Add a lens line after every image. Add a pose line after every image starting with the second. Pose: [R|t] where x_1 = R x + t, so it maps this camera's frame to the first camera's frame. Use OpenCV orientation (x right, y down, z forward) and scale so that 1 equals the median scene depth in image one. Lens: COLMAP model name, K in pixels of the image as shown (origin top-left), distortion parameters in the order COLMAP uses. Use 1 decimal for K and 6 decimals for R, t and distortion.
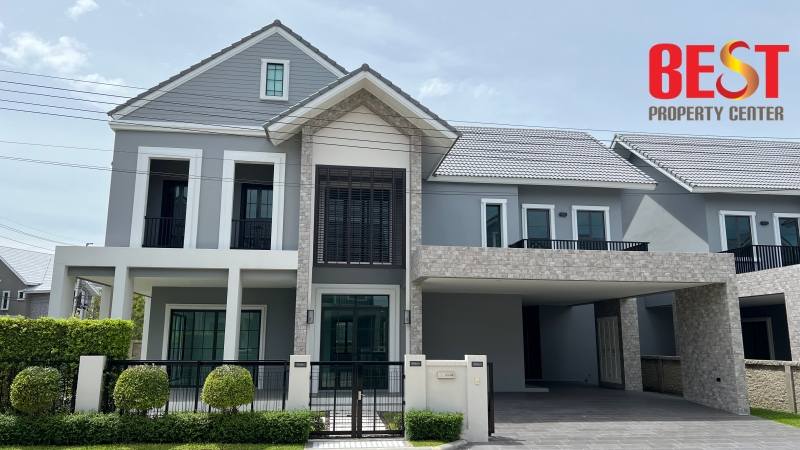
lens RADIAL K [[616.6, 0, 400.0], [0, 616.6, 225.0], [0, 0, 1]] dist [-0.001528, -0.000156]
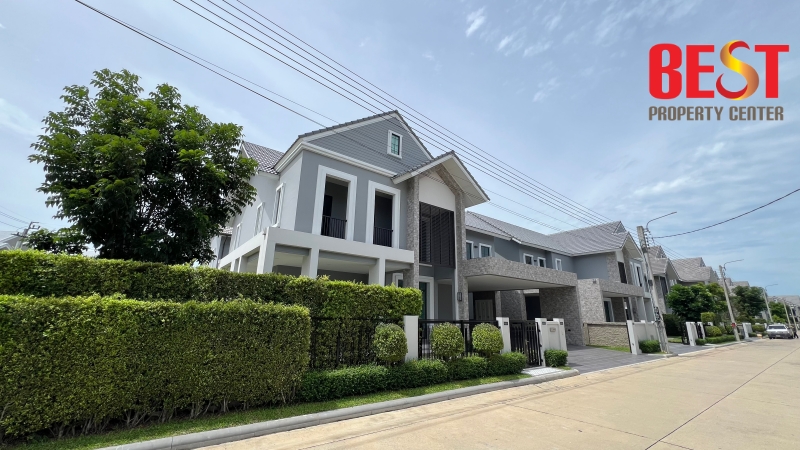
lens RADIAL K [[321.5, 0, 400.0], [0, 321.5, 225.0], [0, 0, 1]] dist [-0.001962, -0.000099]
pose [[0.869192, 0.151668, 0.470640, -0.585466], [-0.117803, 0.987908, -0.100801, 0.061188], [-0.480237, 0.032173, 0.876549, 0.266144]]
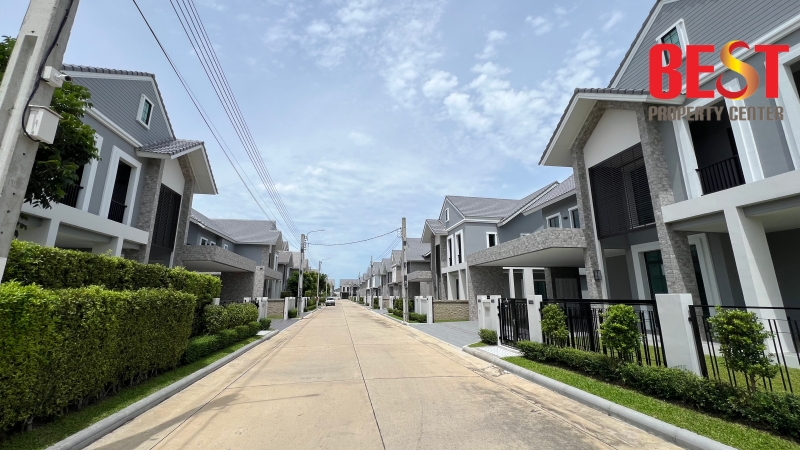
lens RADIAL K [[321.5, 0, 400.0], [0, 321.5, 225.0], [0, 0, 1]] dist [-0.001962, -0.000099]
pose [[-0.042961, 0.216693, 0.975294, -0.965799], [-0.194073, 0.955790, -0.220908, 0.078403], [-0.980046, -0.198768, 0.000993, 0.361144]]
